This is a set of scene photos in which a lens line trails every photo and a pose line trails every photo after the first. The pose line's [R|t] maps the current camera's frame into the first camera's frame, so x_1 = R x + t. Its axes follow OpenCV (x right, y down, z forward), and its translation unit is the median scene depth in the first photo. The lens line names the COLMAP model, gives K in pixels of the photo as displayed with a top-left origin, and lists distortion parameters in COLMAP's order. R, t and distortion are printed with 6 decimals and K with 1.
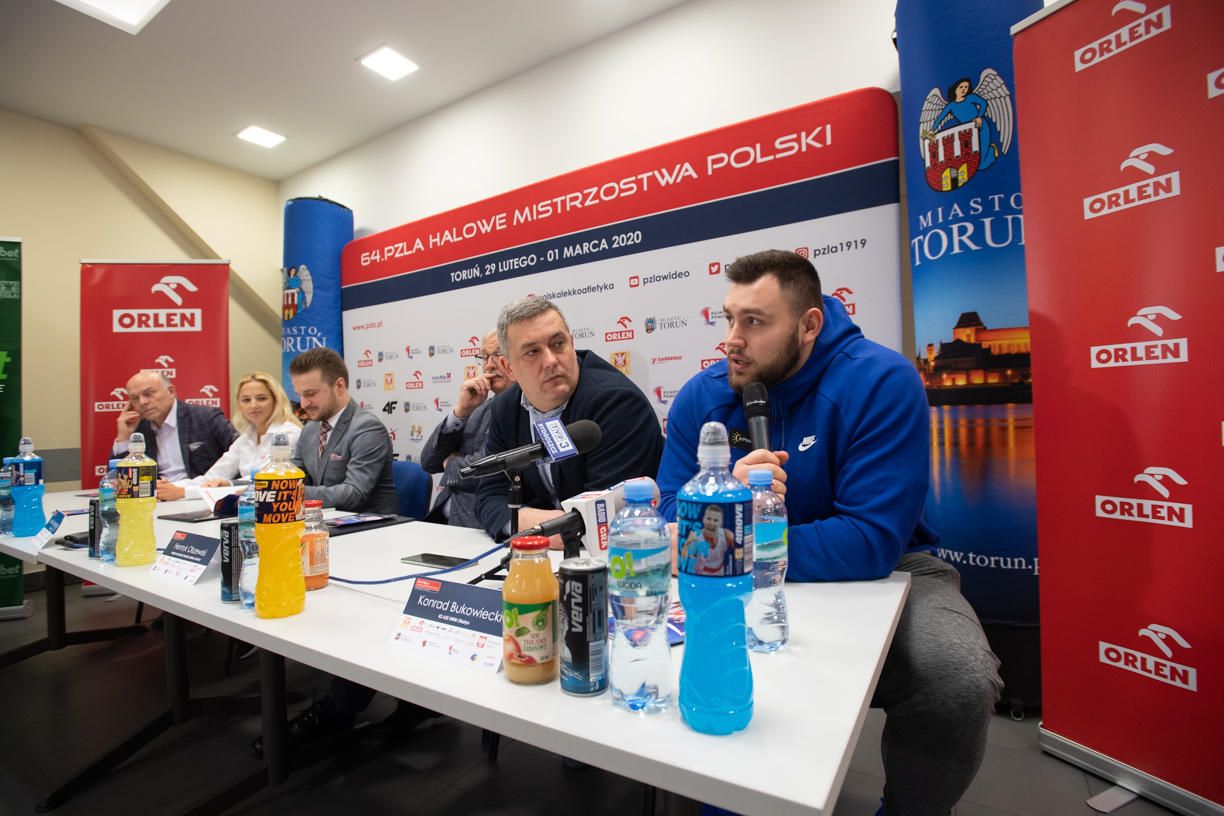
lens RADIAL K [[583.9, 0, 615.0], [0, 583.9, 411.5], [0, 0, 1]] dist [-0.061031, 0.020542]
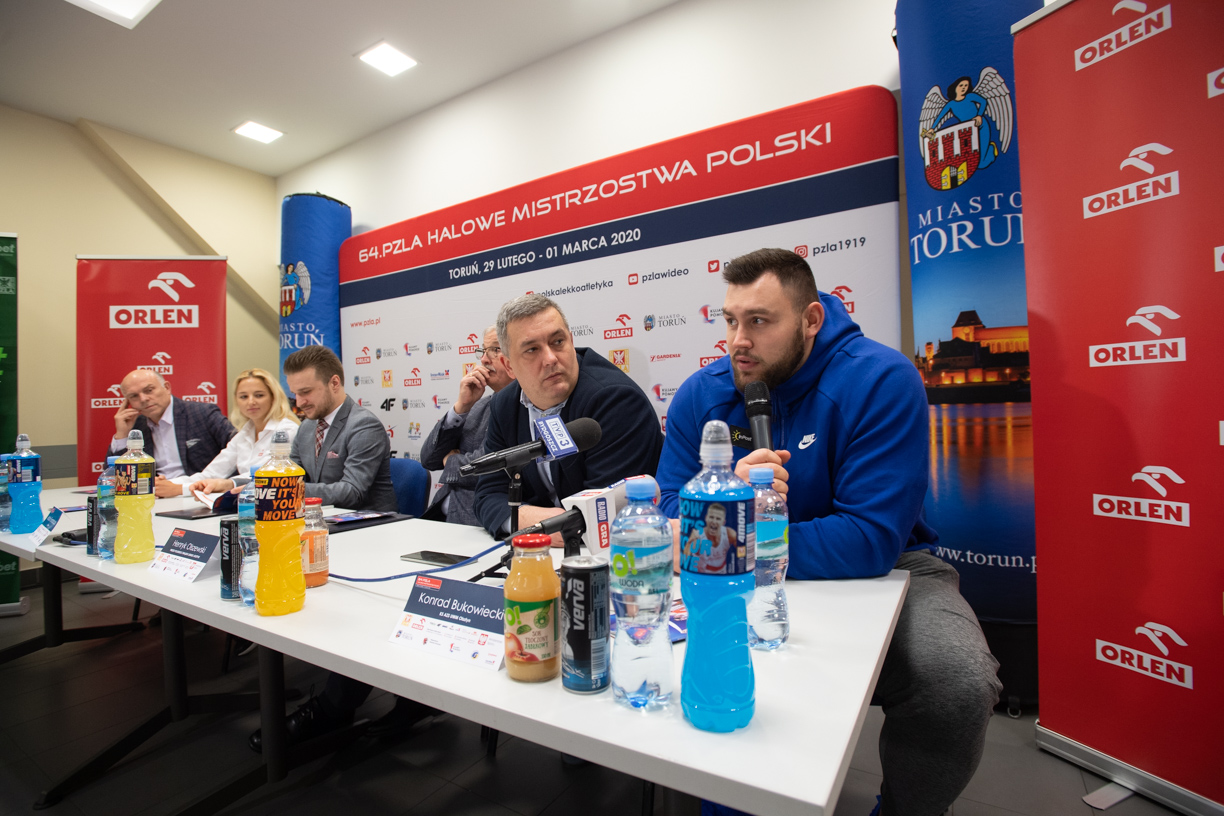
lens RADIAL K [[583.9, 0, 615.0], [0, 583.9, 411.5], [0, 0, 1]] dist [-0.061031, 0.020542]
pose [[0.999989, 0.002254, 0.004018, -0.002009], [-0.002271, 0.999988, 0.004334, -0.000272], [-0.004008, -0.004343, 0.999983, 0.000141]]
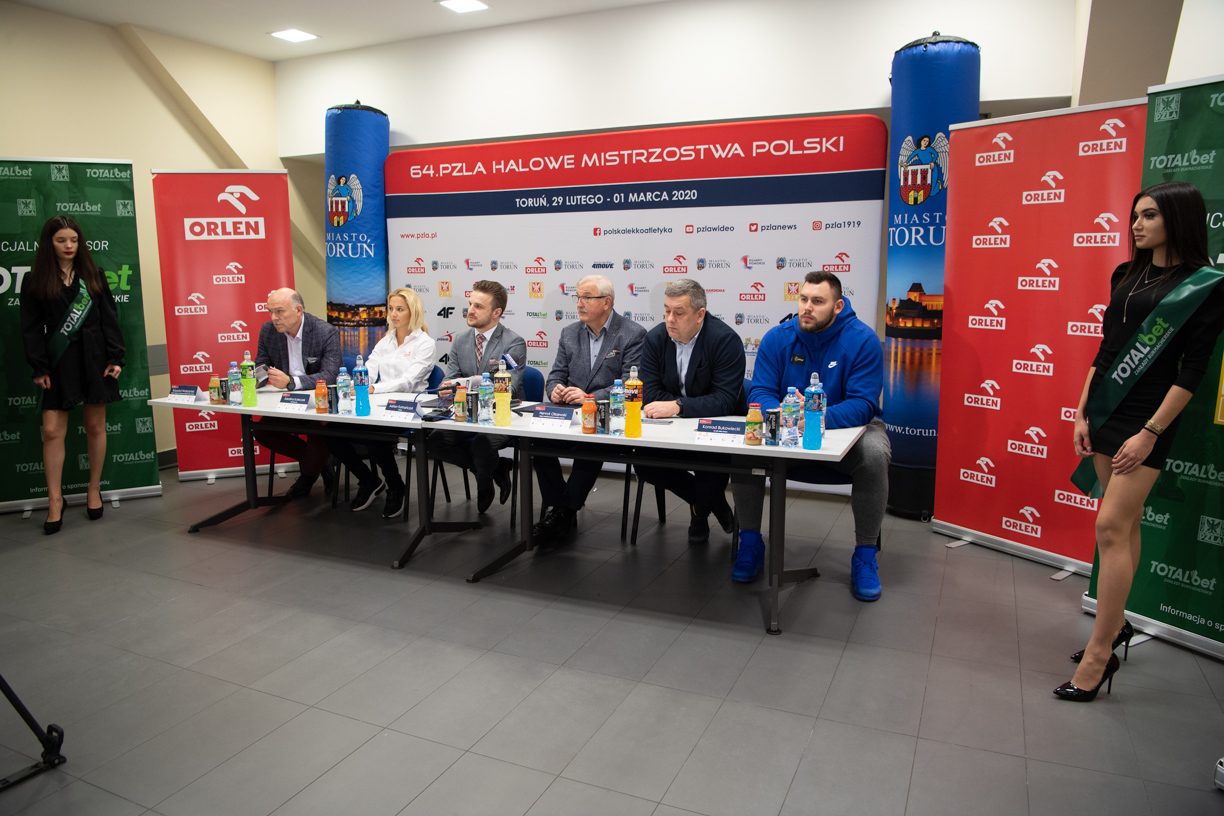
lens RADIAL K [[842.1, 0, 609.9], [0, 842.1, 413.8], [0, 0, 1]] dist [-0.063204, 0.006827]
pose [[0.991187, 0.000622, 0.132471, -0.446646], [-0.023083, 0.985503, 0.168083, -0.144214], [-0.130445, -0.169659, 0.976831, -1.006352]]
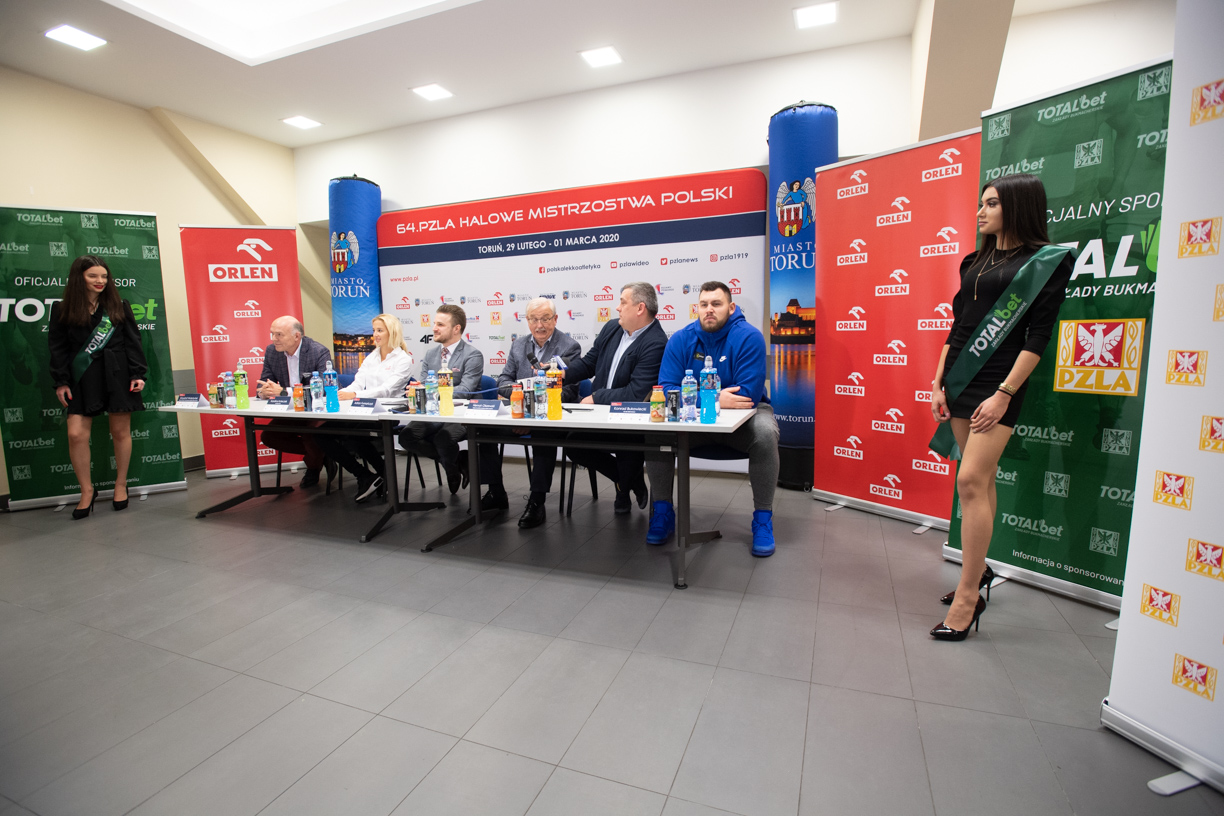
lens RADIAL K [[590.3, 0, 613.6], [0, 590.3, 412.0], [0, 0, 1]] dist [-0.061200, 0.023642]
pose [[0.983006, -0.017282, 0.182759, -0.316828], [-0.007041, 0.991277, 0.131610, -0.033749], [-0.183439, -0.130660, 0.974309, -0.764875]]
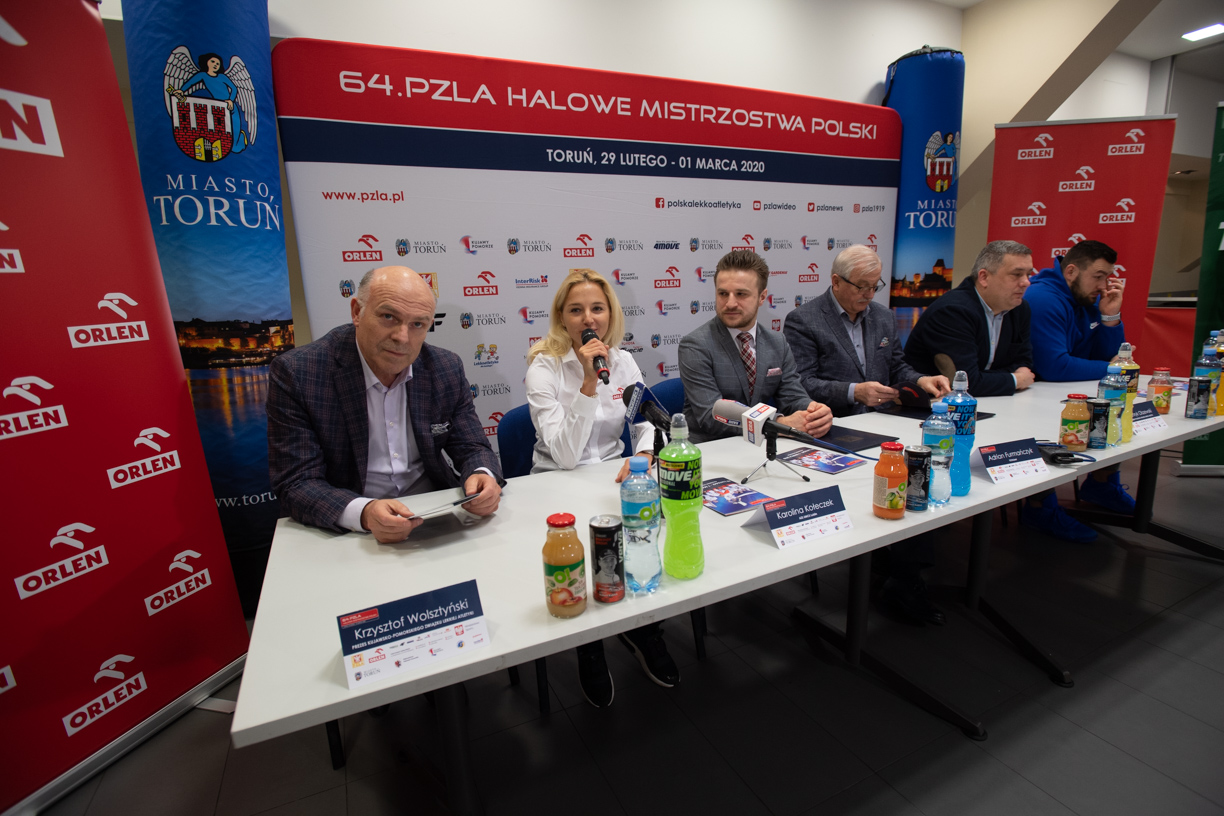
lens RADIAL K [[590.3, 0, 613.6], [0, 590.3, 412.0], [0, 0, 1]] dist [-0.061200, 0.023642]
pose [[0.540756, -0.168225, 0.824186, -1.341120], [0.025841, 0.982658, 0.183617, -0.039292], [-0.840782, -0.077994, 0.535726, 0.651641]]
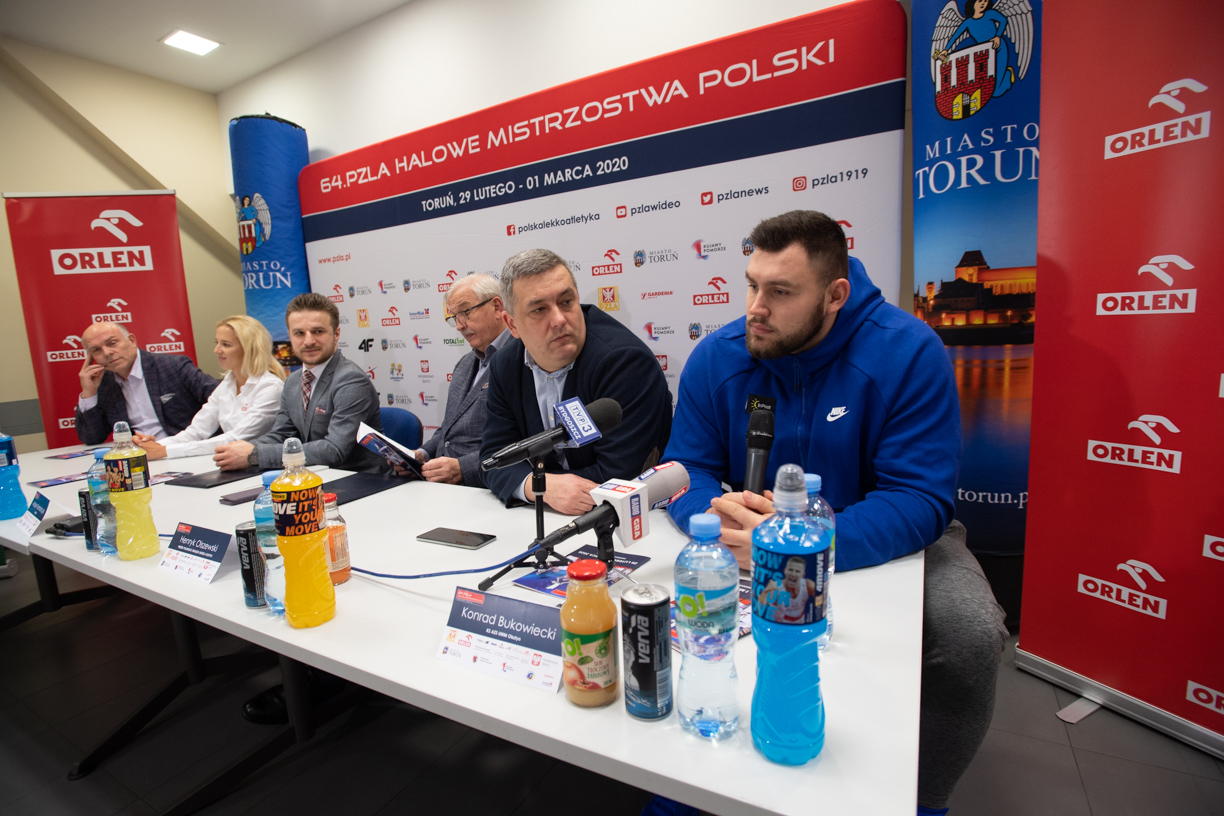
lens RADIAL K [[583.9, 0, 615.0], [0, 583.9, 411.5], [0, 0, 1]] dist [-0.061031, 0.020542]
pose [[0.998351, -0.033087, 0.046912, -0.037031], [0.025651, 0.988189, 0.151080, -0.050424], [-0.051356, -0.149628, 0.987408, 0.019973]]
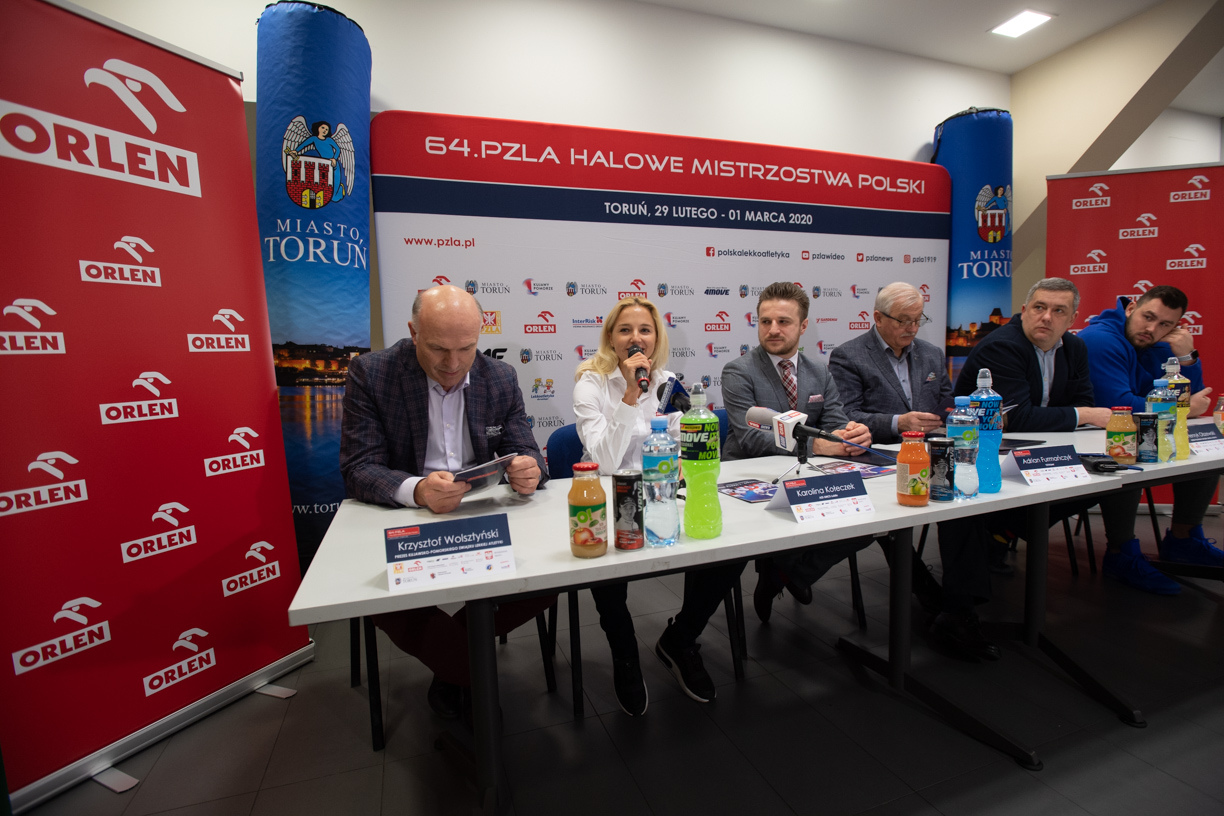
lens RADIAL K [[590.3, 0, 613.6], [0, 590.3, 412.0], [0, 0, 1]] dist [-0.061200, 0.023642]
pose [[0.628981, -0.056755, 0.775346, -1.370529], [0.015774, 0.998058, 0.060261, 0.032836], [-0.777261, -0.025673, 0.628655, 0.598754]]
